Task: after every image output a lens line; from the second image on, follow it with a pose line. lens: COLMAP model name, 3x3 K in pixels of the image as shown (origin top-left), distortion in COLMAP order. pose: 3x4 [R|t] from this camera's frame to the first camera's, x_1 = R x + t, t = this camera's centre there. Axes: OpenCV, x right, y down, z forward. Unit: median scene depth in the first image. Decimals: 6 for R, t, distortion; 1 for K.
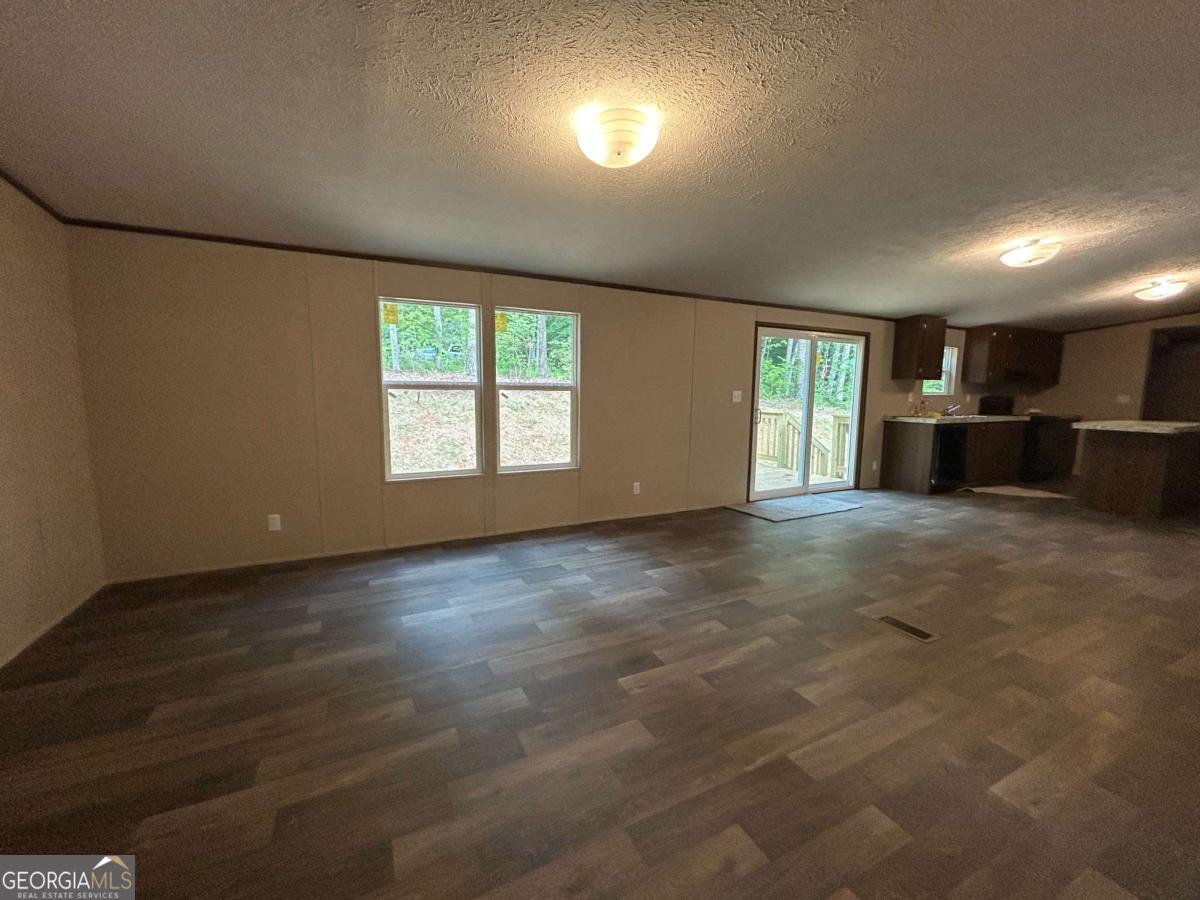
lens RADIAL K [[484.5, 0, 597.9], [0, 484.5, 448.6], [0, 0, 1]] dist [0.001212, -0.000081]
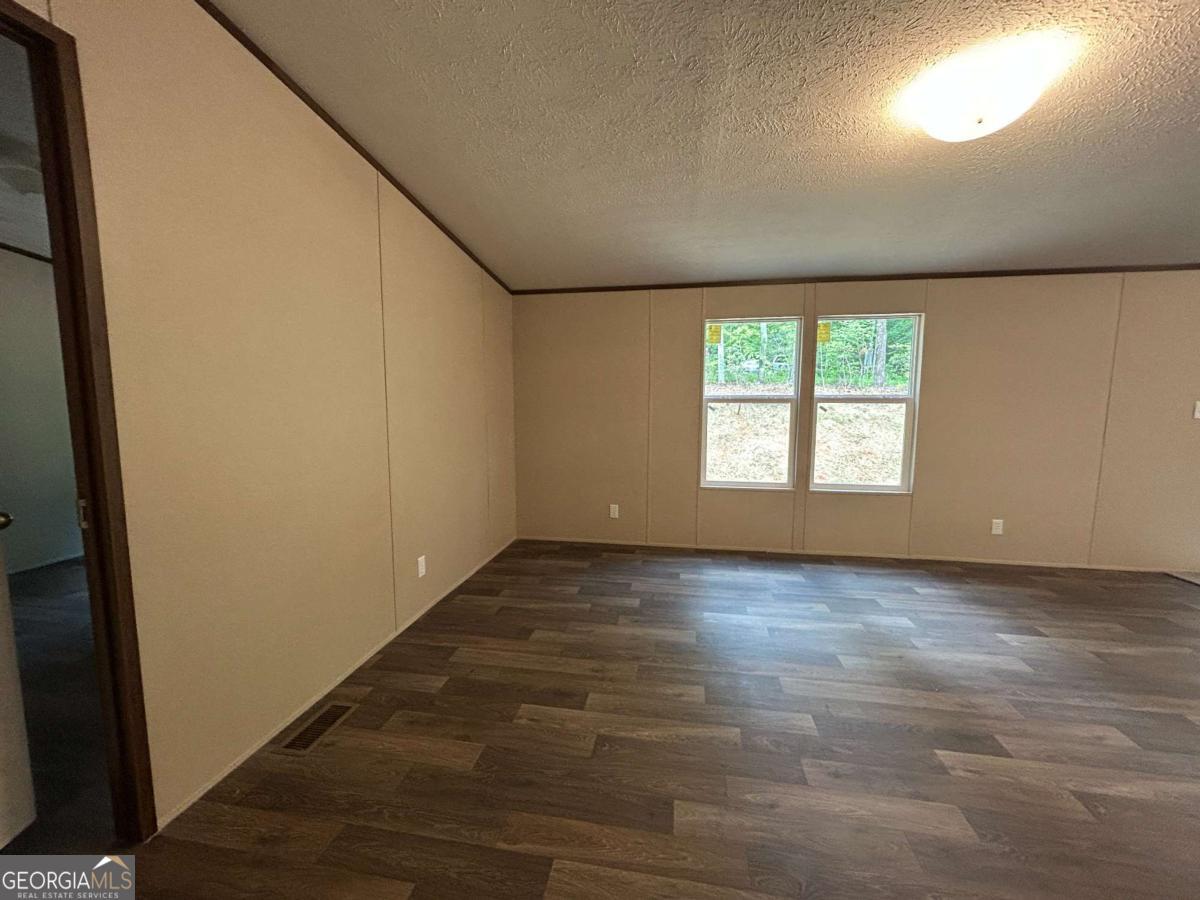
lens RADIAL K [[481.0, 0, 597.9], [0, 481.0, 452.9], [0, 0, 1]] dist [-0.001903, -0.000188]
pose [[0.800960, 0.055466, -0.596143, 0.023999], [-0.063021, 0.997979, 0.008181, -0.004345], [0.595391, 0.031017, 0.802837, -0.018546]]
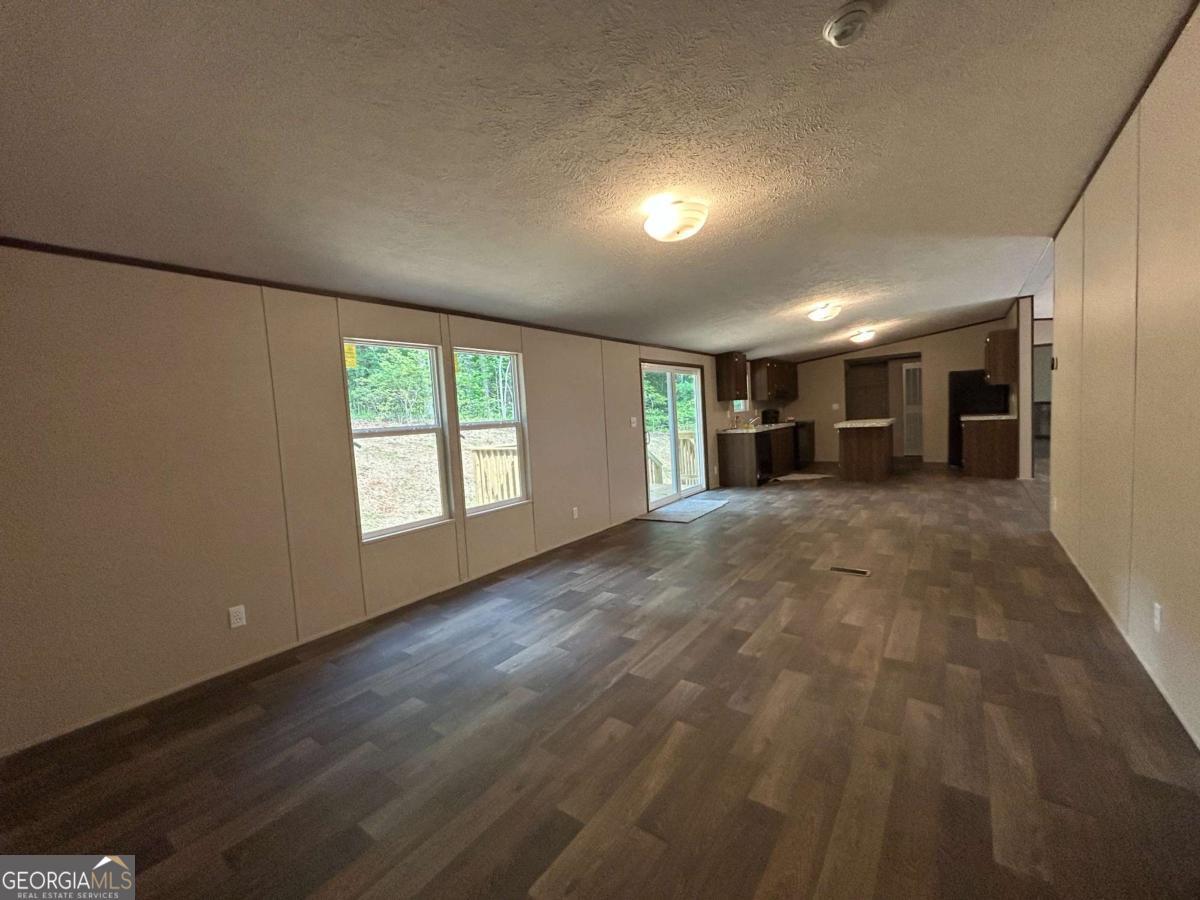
lens RADIAL K [[484.3, 0, 600.1], [0, 484.3, 451.1], [0, 0, 1]] dist [-0.000425, -0.000085]
pose [[0.891228, -0.095117, 0.443469, -0.450137], [0.121158, 0.992159, -0.030687, -0.019374], [-0.437073, 0.081079, 0.895764, 0.006100]]
